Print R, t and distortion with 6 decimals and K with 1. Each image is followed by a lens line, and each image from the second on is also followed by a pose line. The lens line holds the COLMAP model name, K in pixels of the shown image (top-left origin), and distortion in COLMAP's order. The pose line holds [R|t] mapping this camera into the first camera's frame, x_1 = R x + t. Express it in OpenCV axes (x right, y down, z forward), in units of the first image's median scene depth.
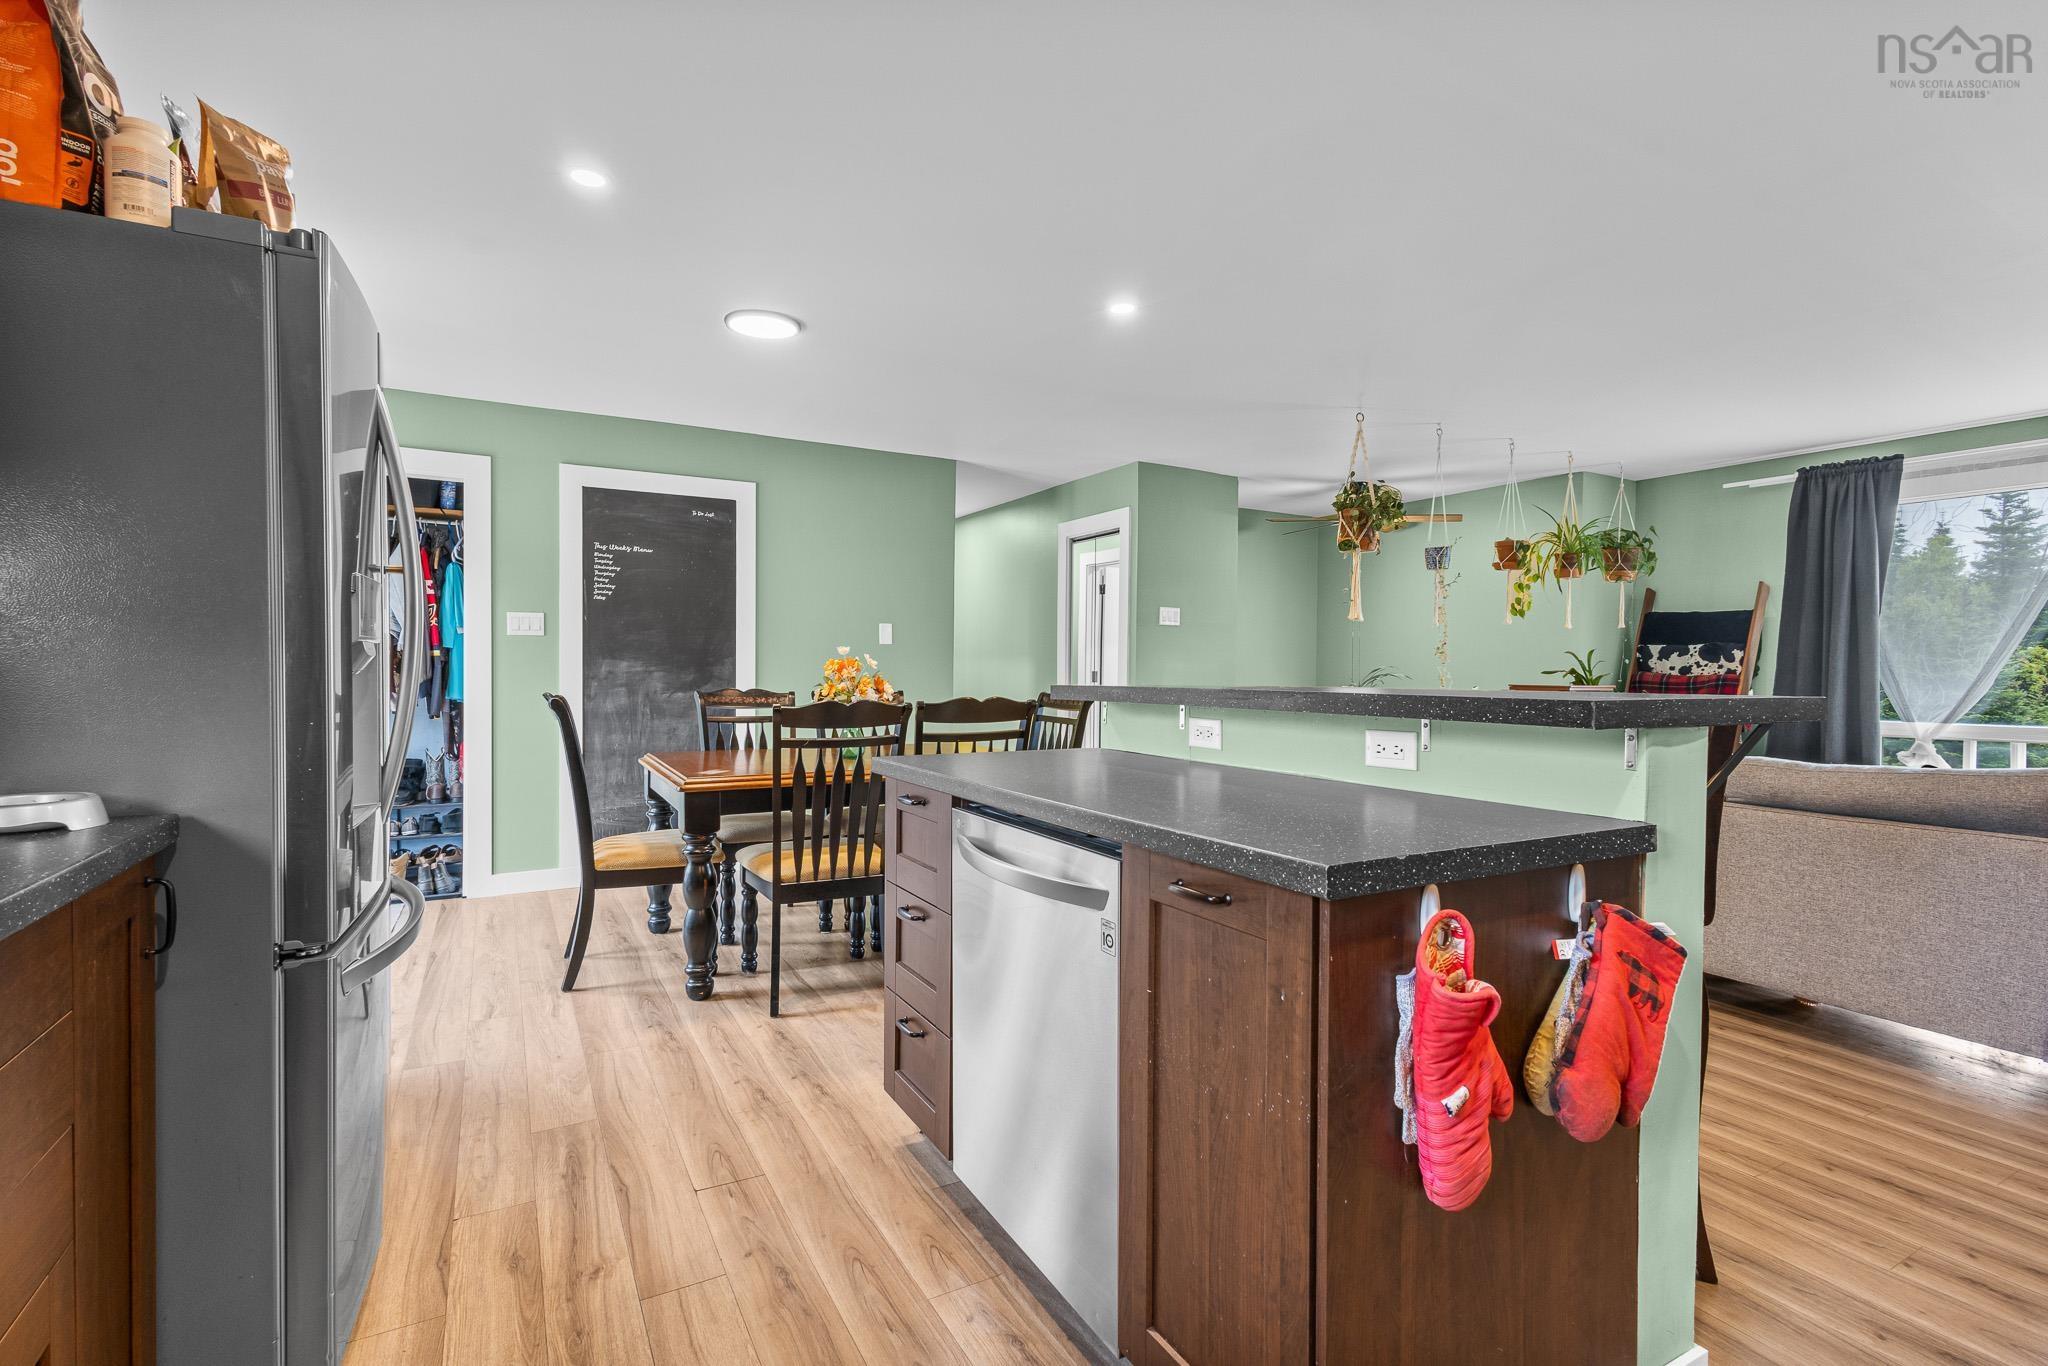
lens RADIAL K [[945.0, 0, 1016.0], [0, 945.0, 679.4], [0, 0, 1]] dist [0.014069, -0.004859]
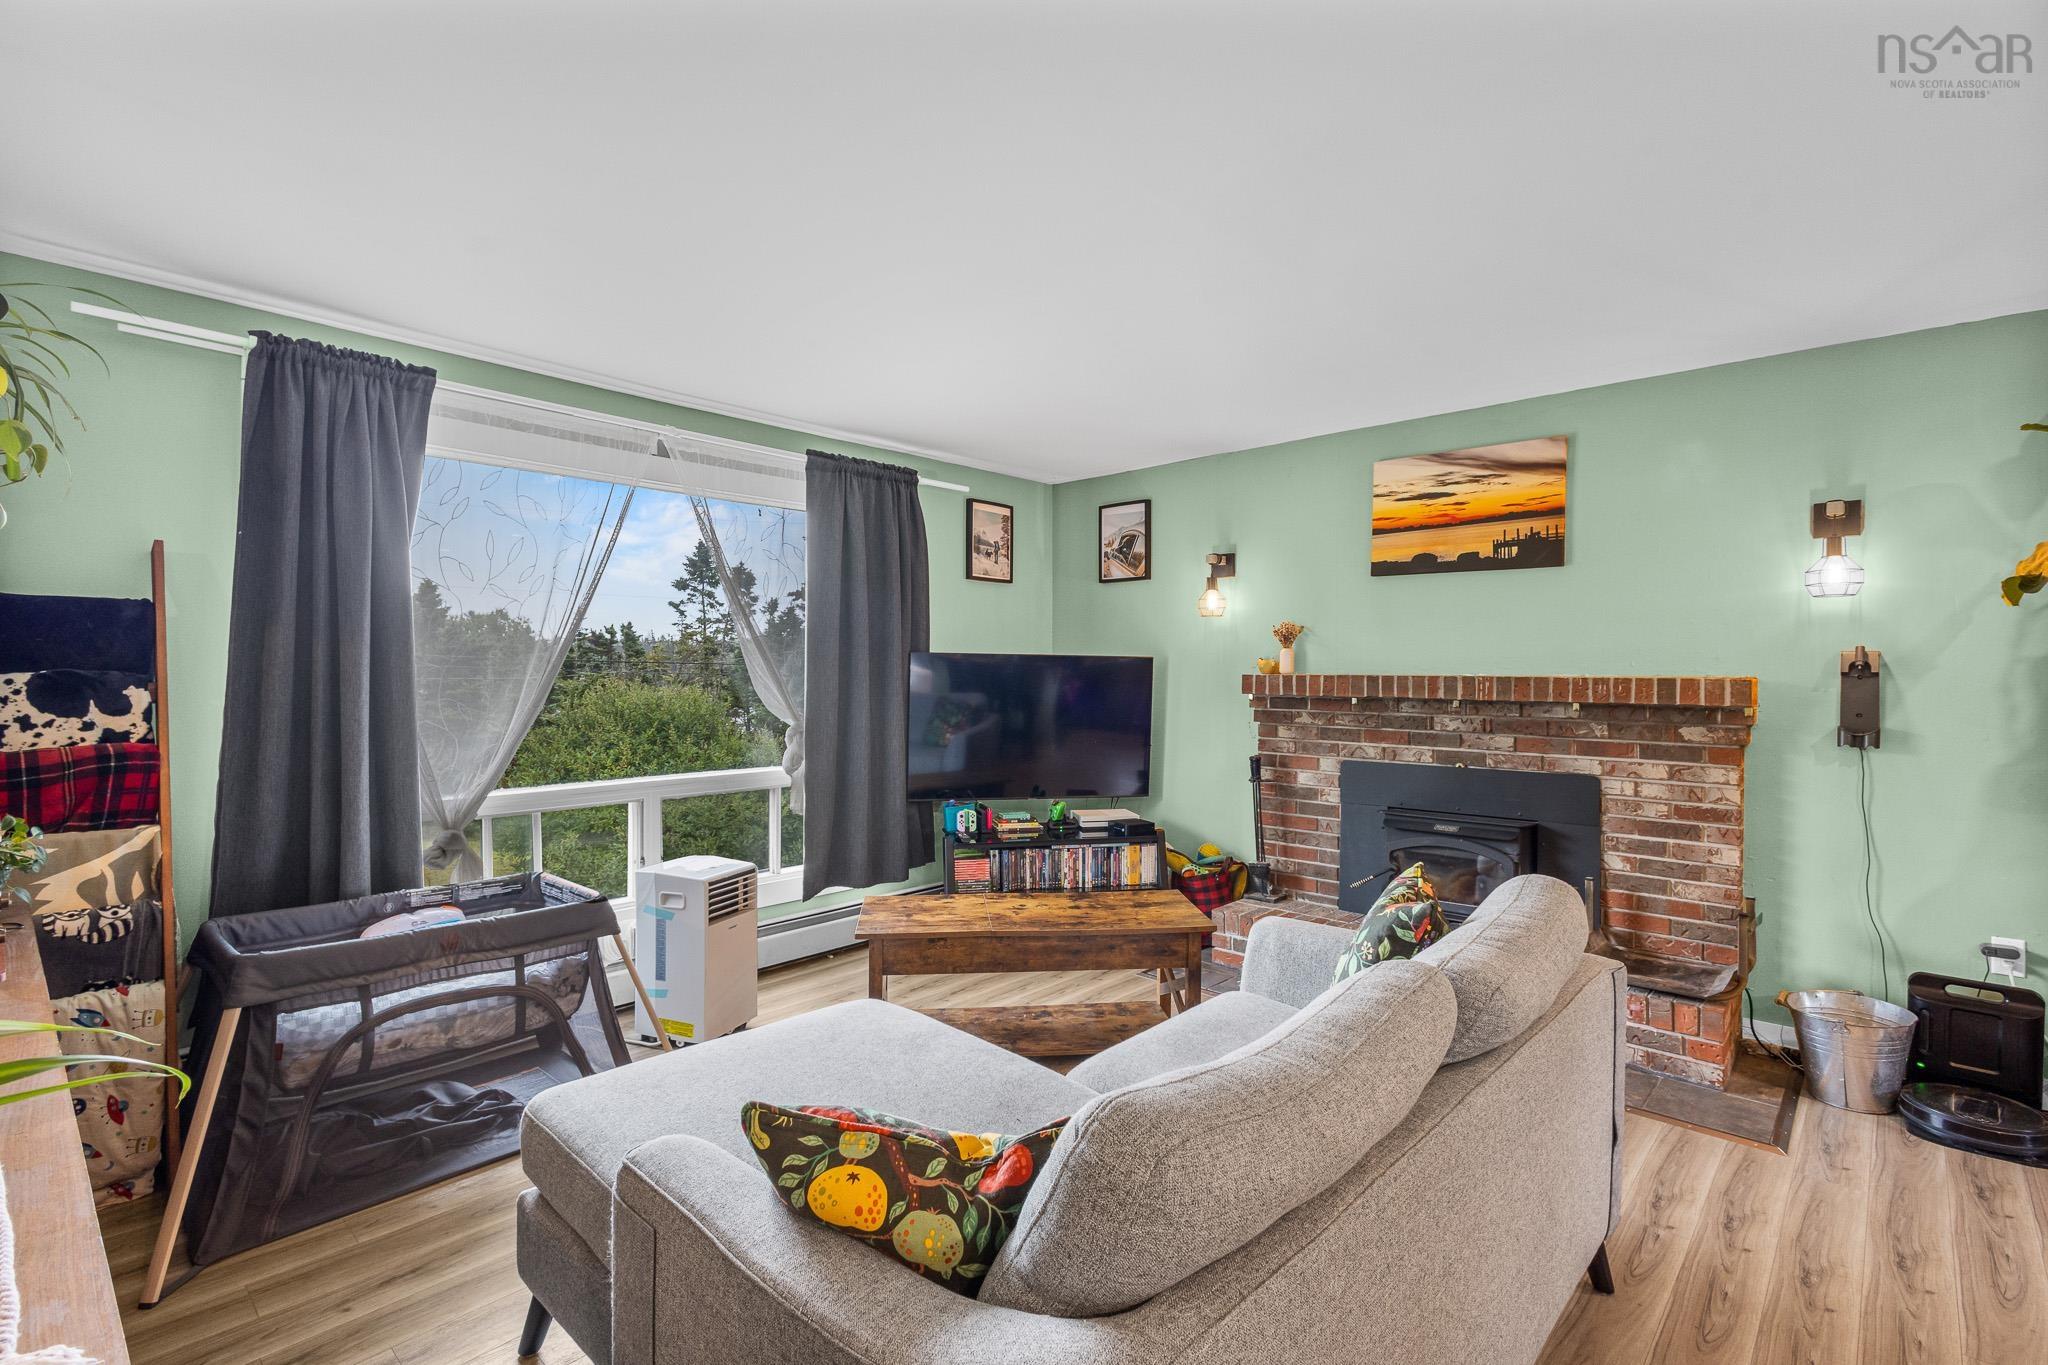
lens RADIAL K [[945.0, 0, 1020.2], [0, 945.0, 677.7], [0, 0, 1]] dist [0.014069, -0.004859]
pose [[-0.314026, -0.016706, 0.949267, 0.235627], [0.003472, 0.999818, 0.018744, -0.049550], [-0.949408, 0.009182, -0.313911, 0.868875]]
